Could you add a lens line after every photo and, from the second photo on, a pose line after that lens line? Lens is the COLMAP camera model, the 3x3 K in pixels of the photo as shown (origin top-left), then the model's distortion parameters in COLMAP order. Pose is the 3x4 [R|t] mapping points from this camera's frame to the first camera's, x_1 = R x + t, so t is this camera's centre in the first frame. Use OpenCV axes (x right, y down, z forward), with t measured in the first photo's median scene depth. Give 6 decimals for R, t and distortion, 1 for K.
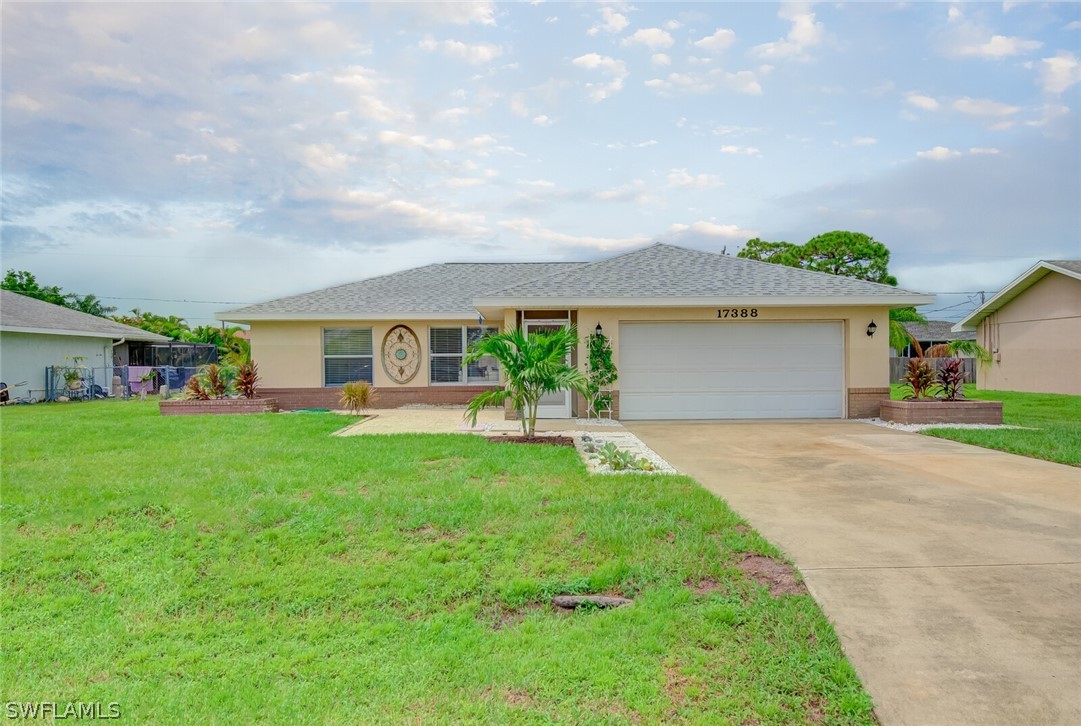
lens RADIAL K [[616.0, 0, 556.9], [0, 616.0, 363.6], [0, 0, 1]] dist [-0.006387, -0.001386]
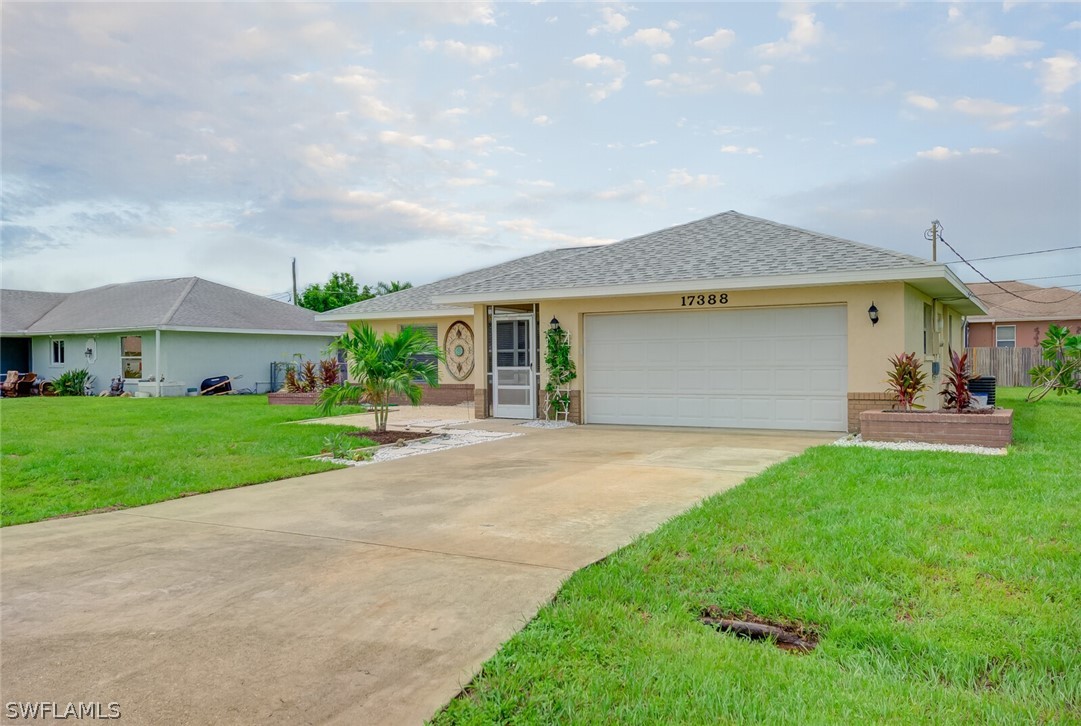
lens RADIAL K [[747.3, 0, 540.5], [0, 747.3, 363.0], [0, 0, 1]] dist [0.001060, 0.000612]
pose [[0.882175, 0.000764, -0.470921, 0.564477], [0.002822, 0.999972, 0.006909, -0.004222], [0.470913, -0.007424, 0.882148, 0.005176]]
